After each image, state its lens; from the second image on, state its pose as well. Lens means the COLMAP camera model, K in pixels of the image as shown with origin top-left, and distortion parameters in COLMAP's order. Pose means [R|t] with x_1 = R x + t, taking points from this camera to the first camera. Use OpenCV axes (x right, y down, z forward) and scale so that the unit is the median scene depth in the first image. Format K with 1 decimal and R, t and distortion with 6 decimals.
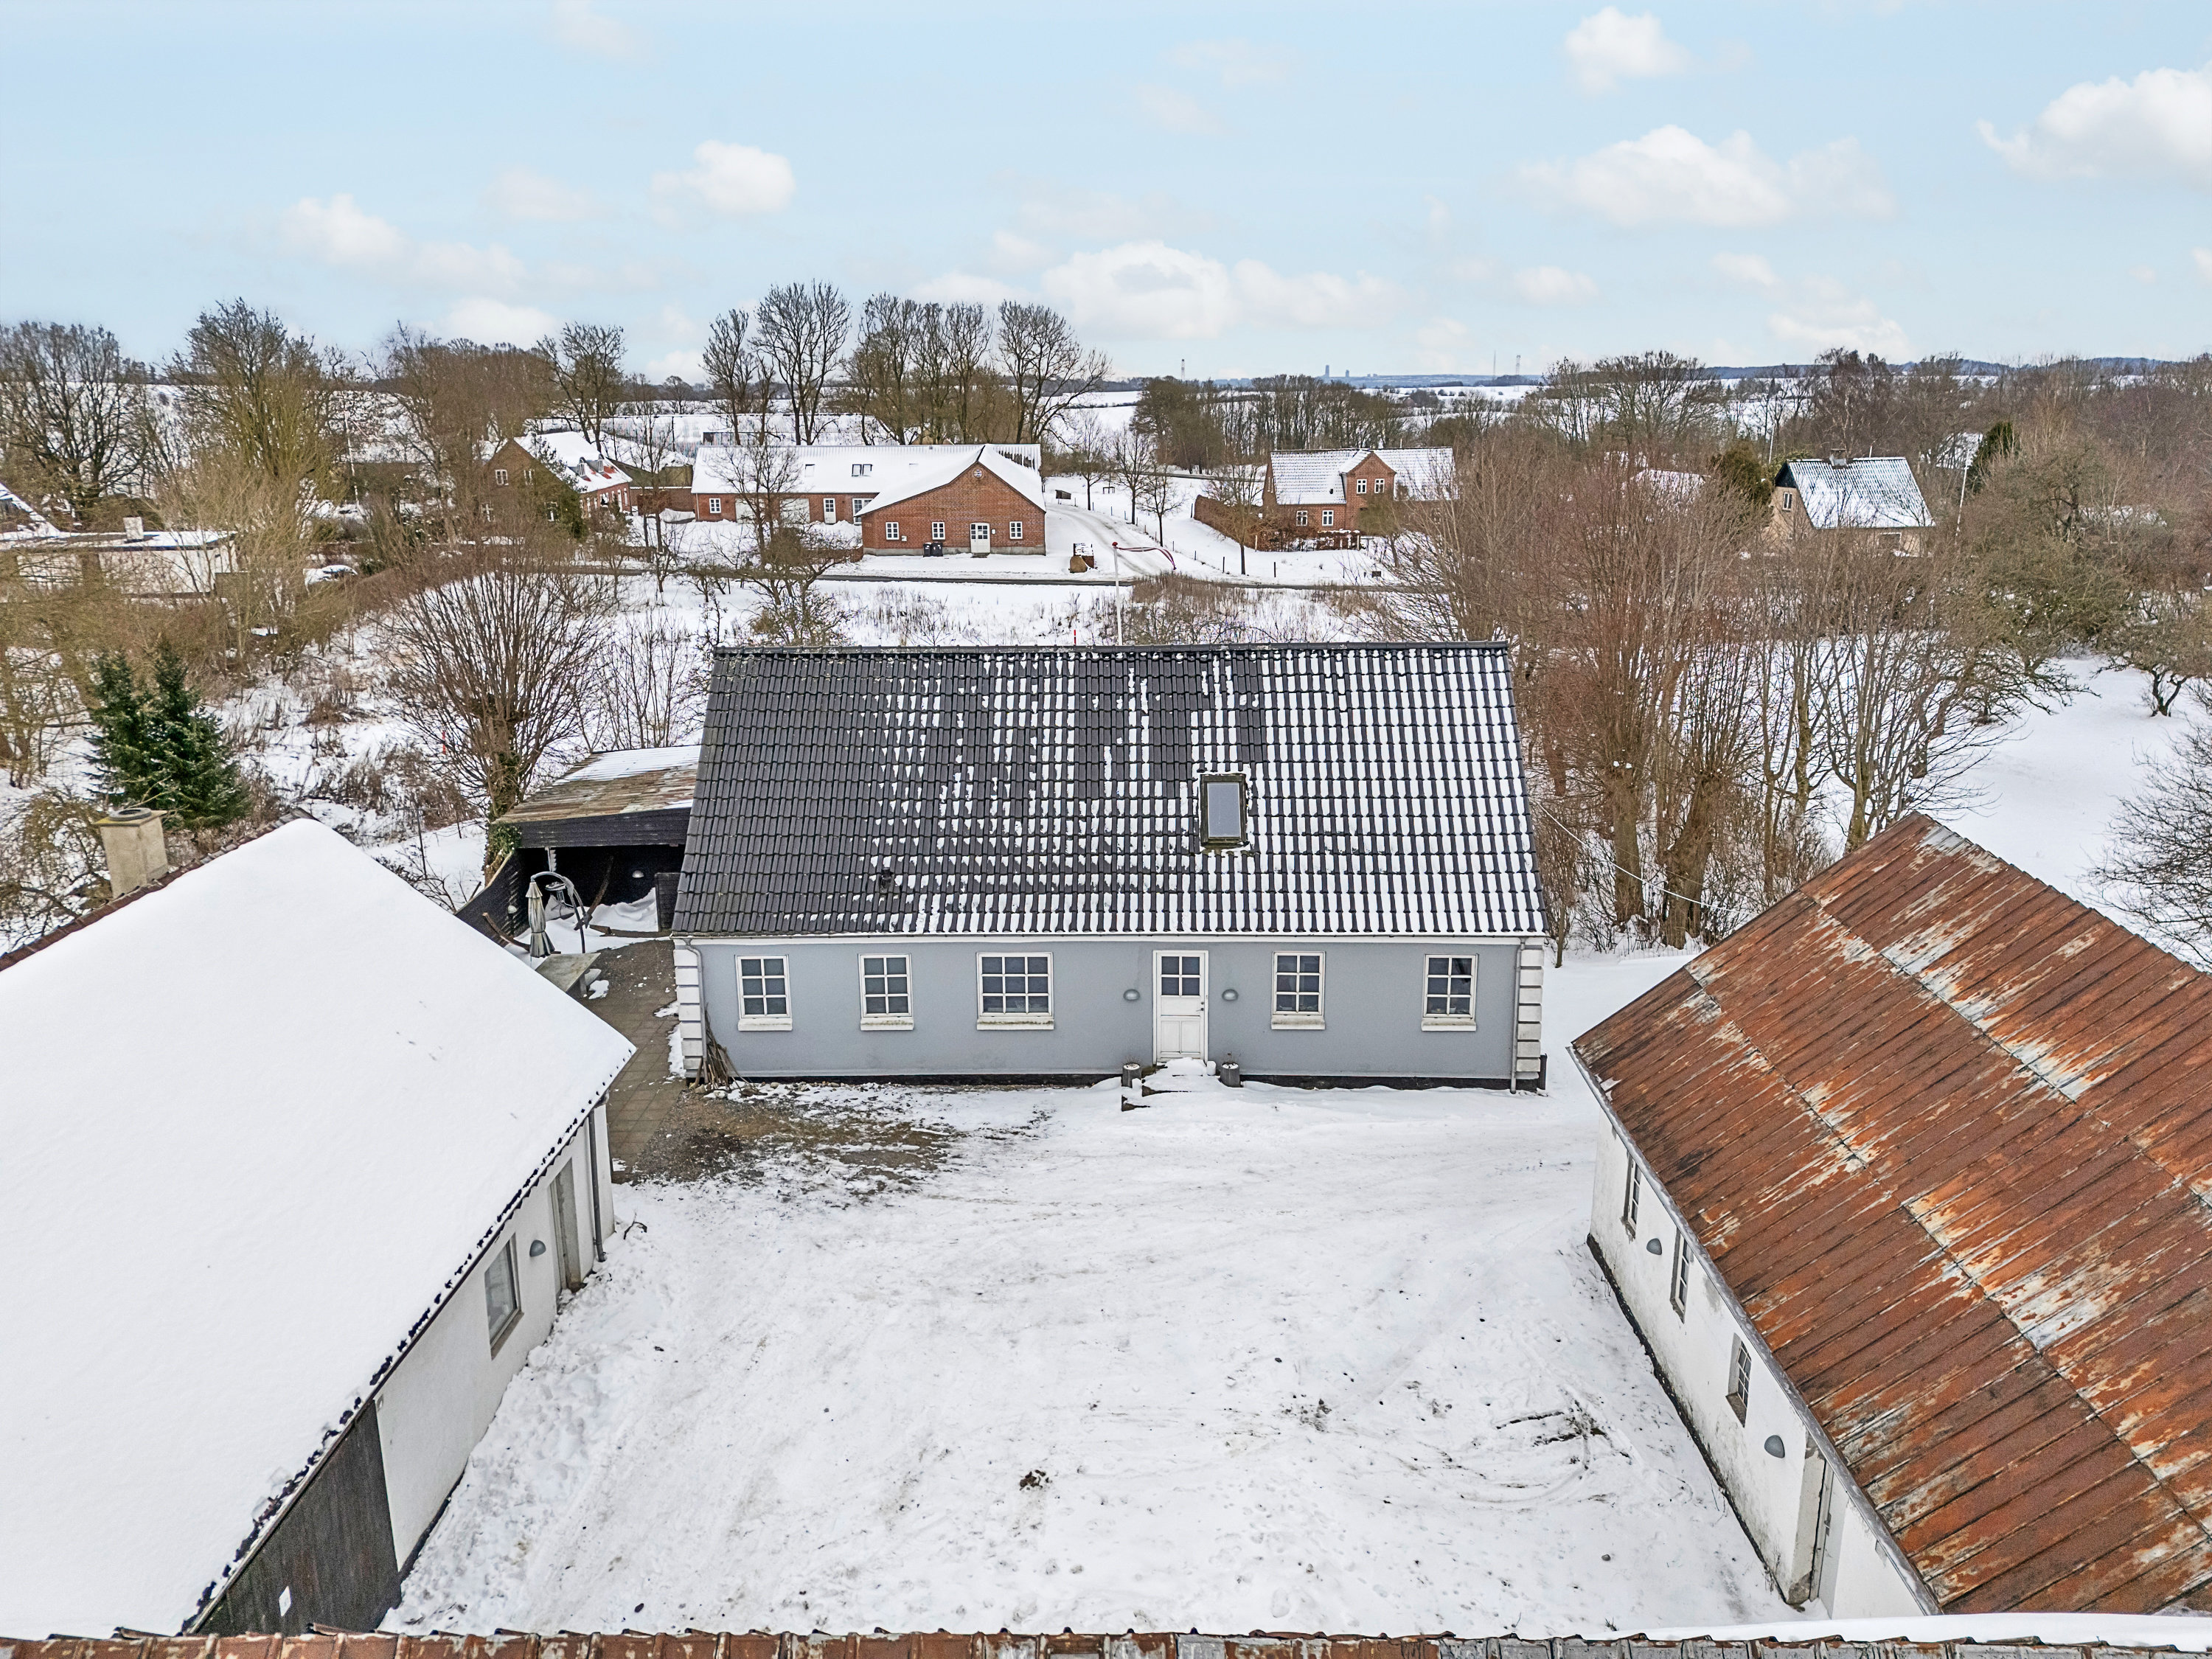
lens RADIAL K [[1598.9, 0, 1106.0], [0, 1598.9, 829.5], [0, 0, 1]] dist [0.120125, -0.140527]
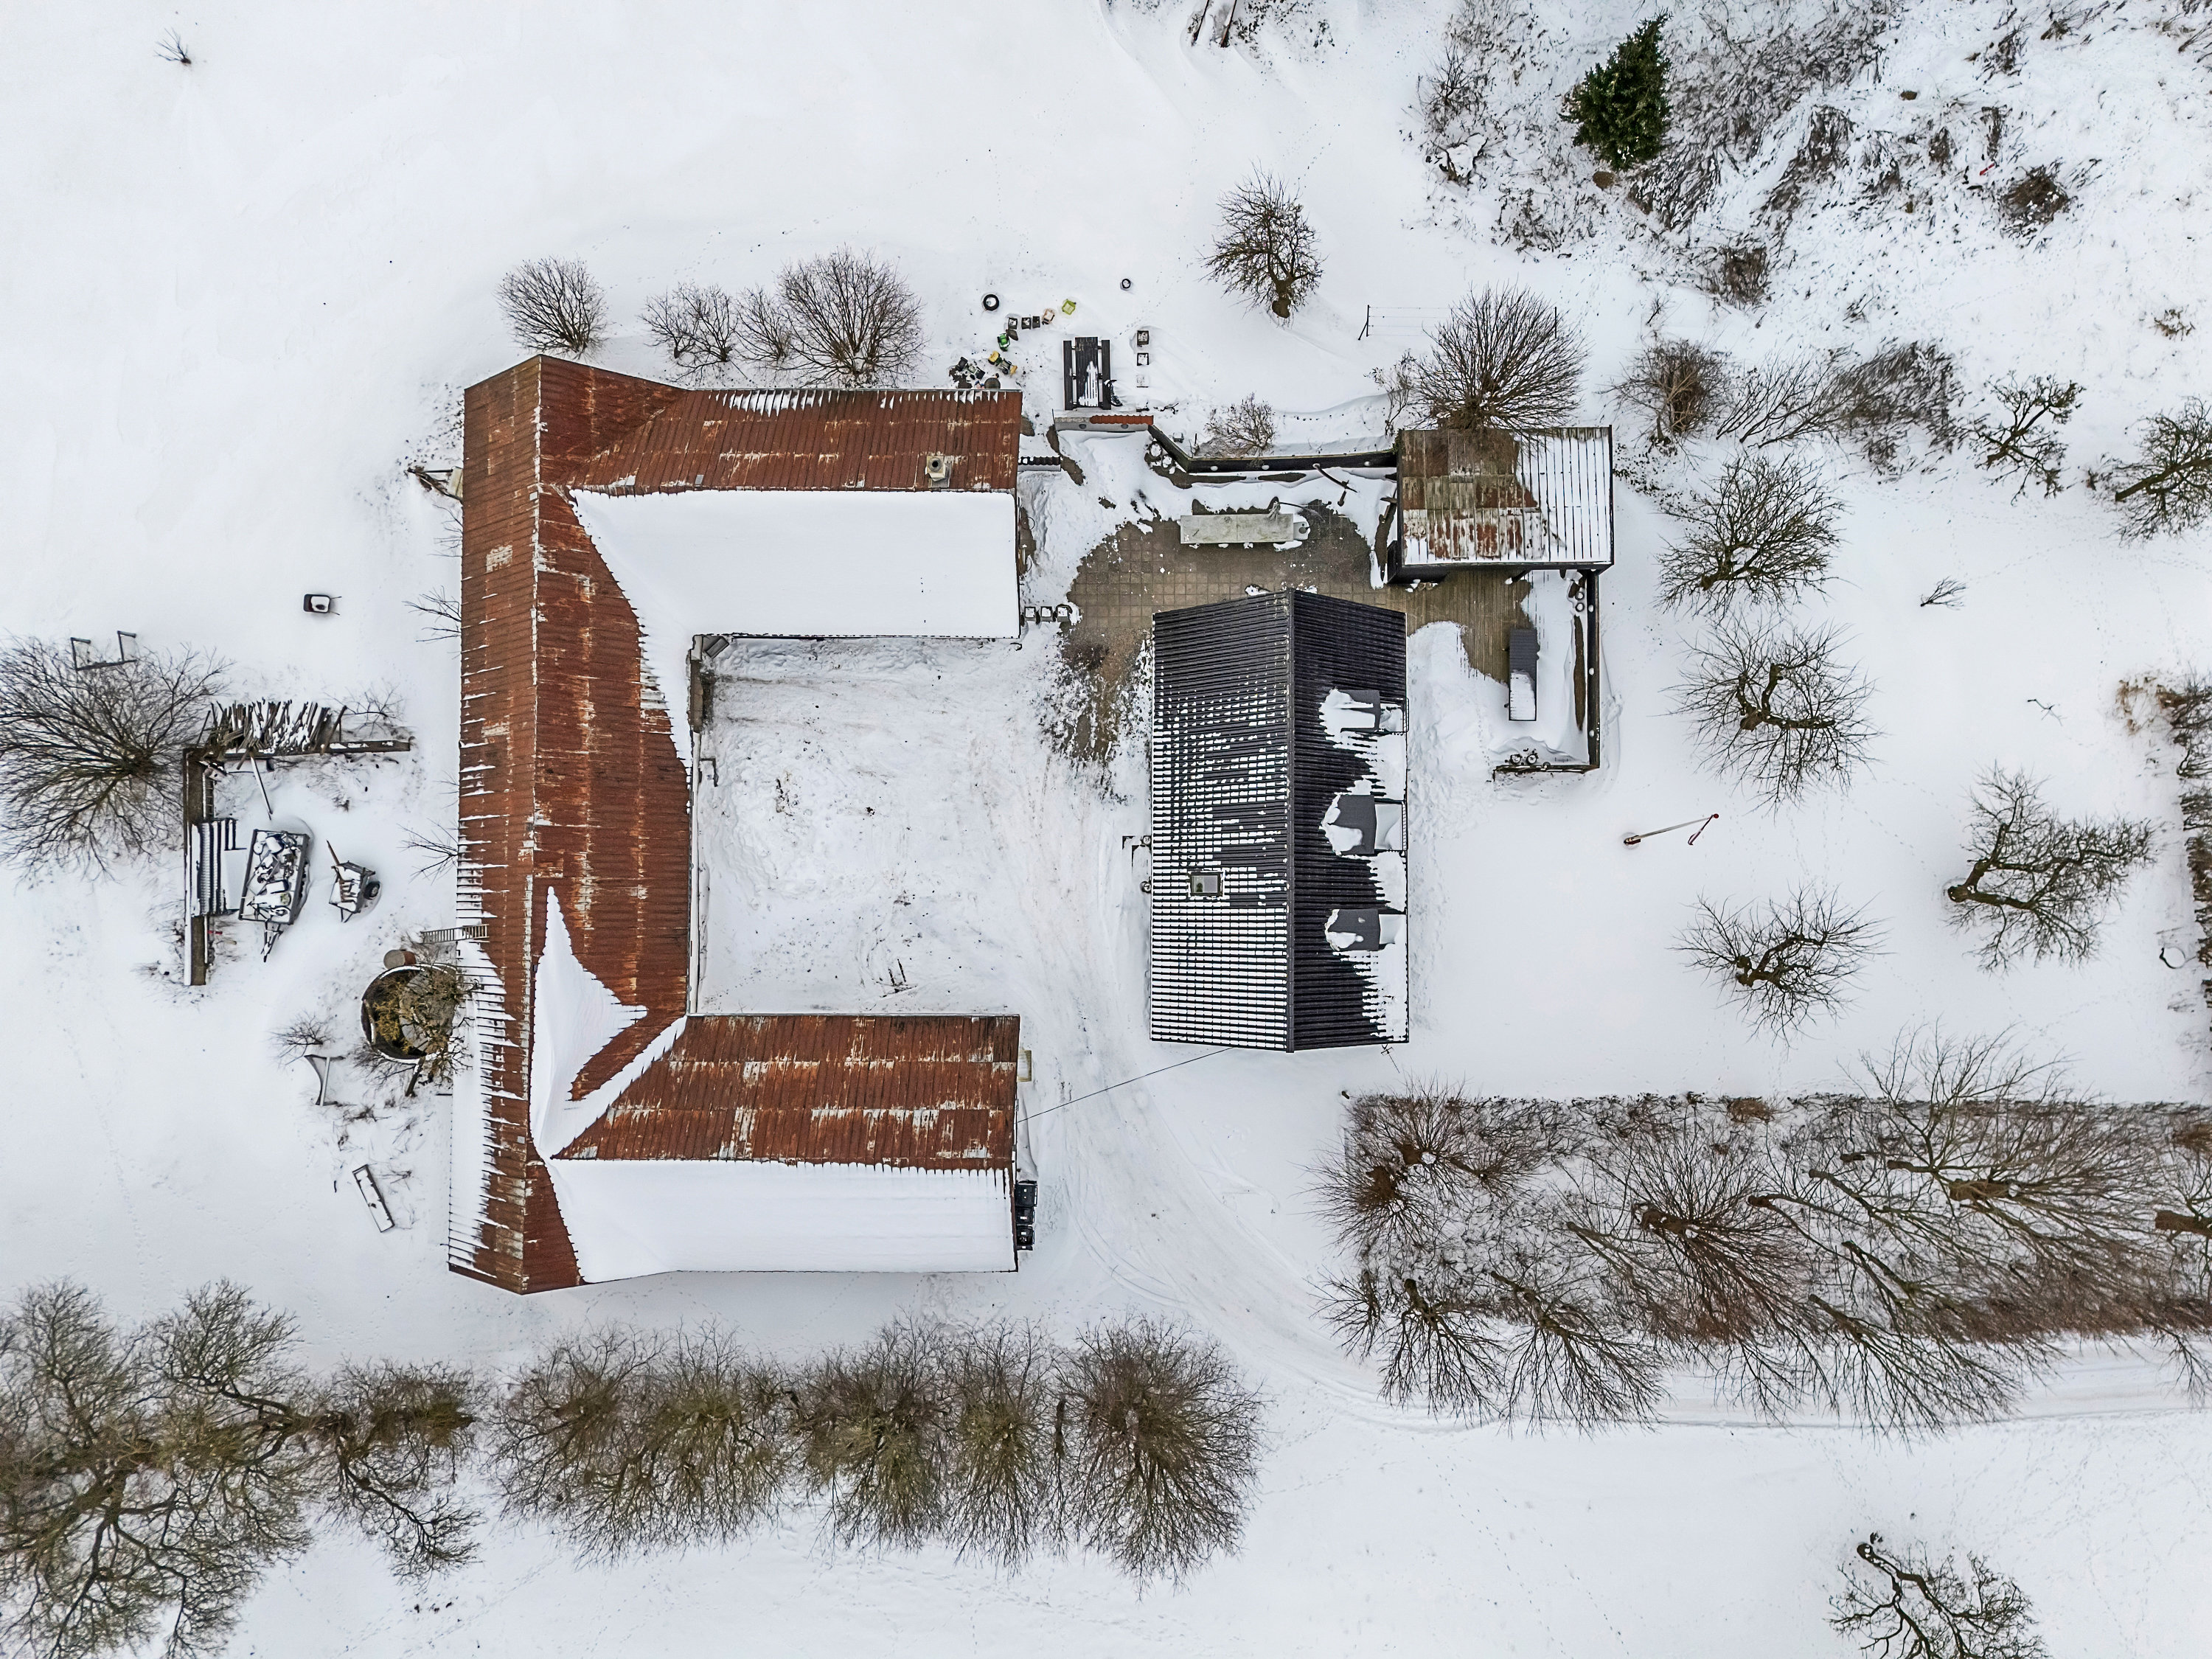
lens RADIAL K [[1598.9, 0, 1106.0], [0, 1598.9, 829.5], [0, 0, 1]] dist [0.120125, -0.140527]
pose [[0.015597, 0.999030, -0.041182, 0.086647], [-0.251560, 0.043783, 0.966851, -1.845776], [0.967716, -0.004721, 0.251999, 0.422445]]
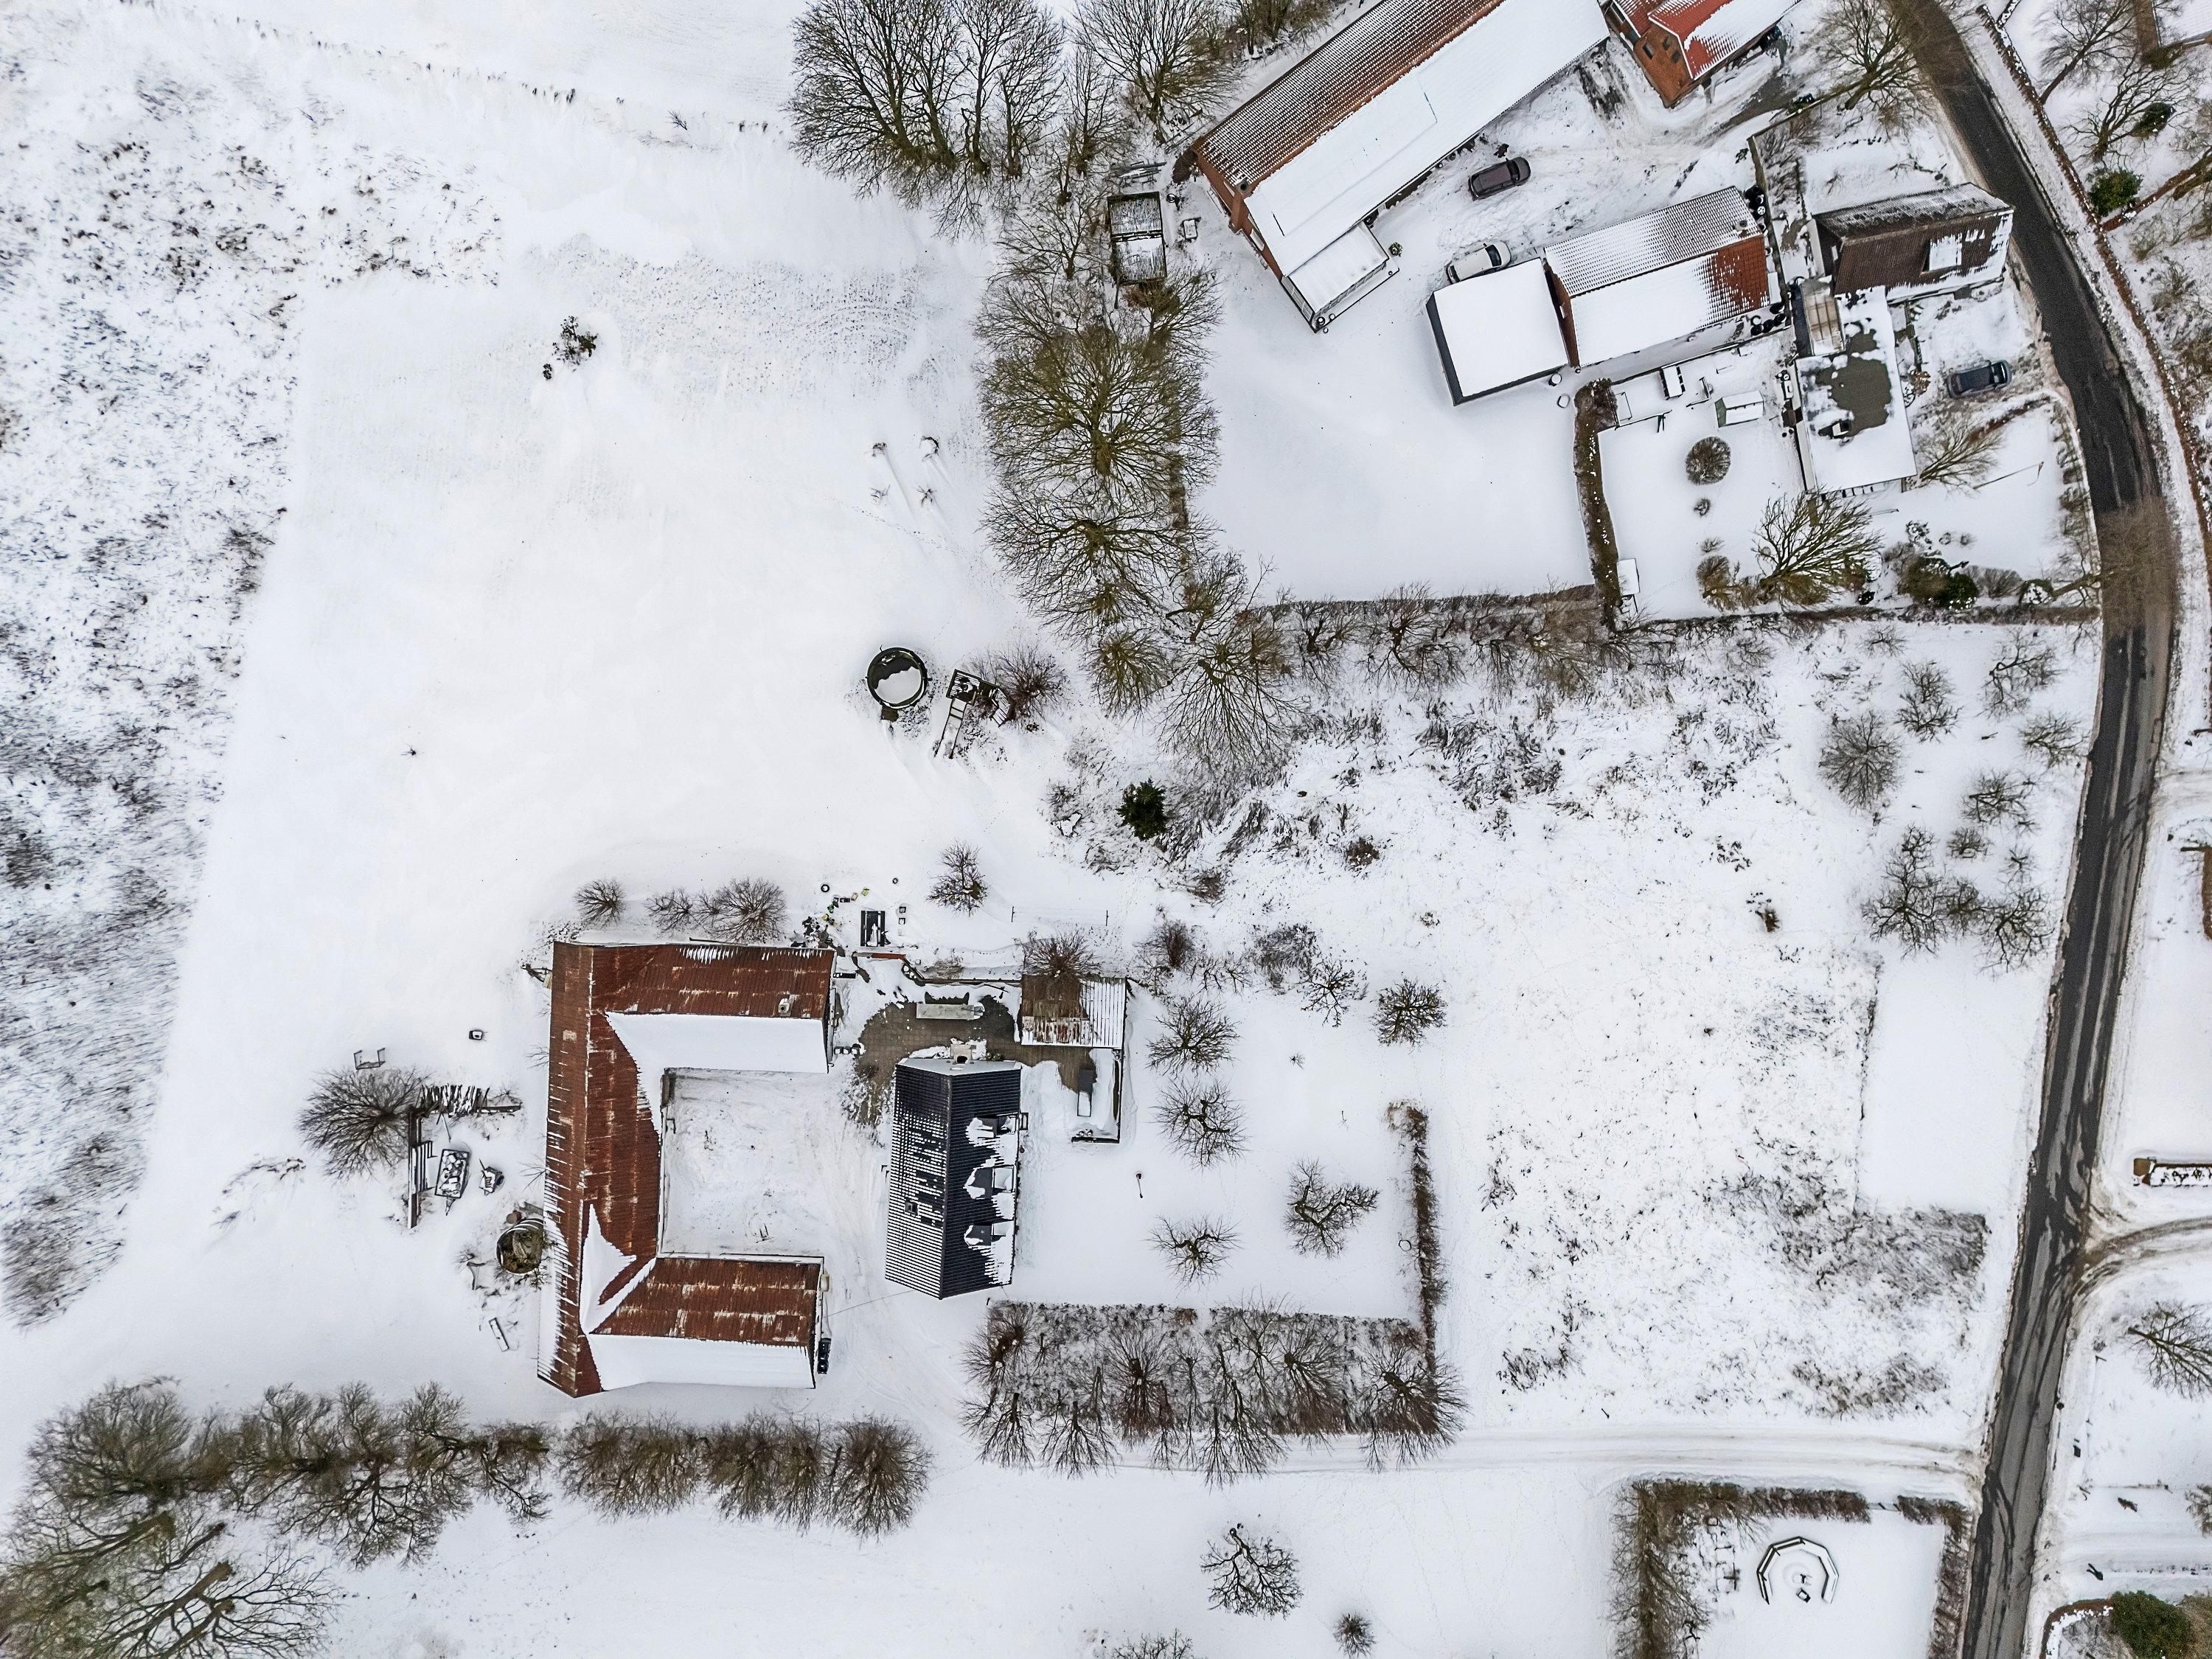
lens RADIAL K [[1598.9, 0, 1106.0], [0, 1598.9, 829.5], [0, 0, 1]] dist [0.120125, -0.140527]
pose [[-0.020629, 0.999502, 0.023891, -0.957547], [-0.244842, -0.028219, 0.969152, -3.940414], [0.969344, 0.014144, 0.245302, 0.502161]]
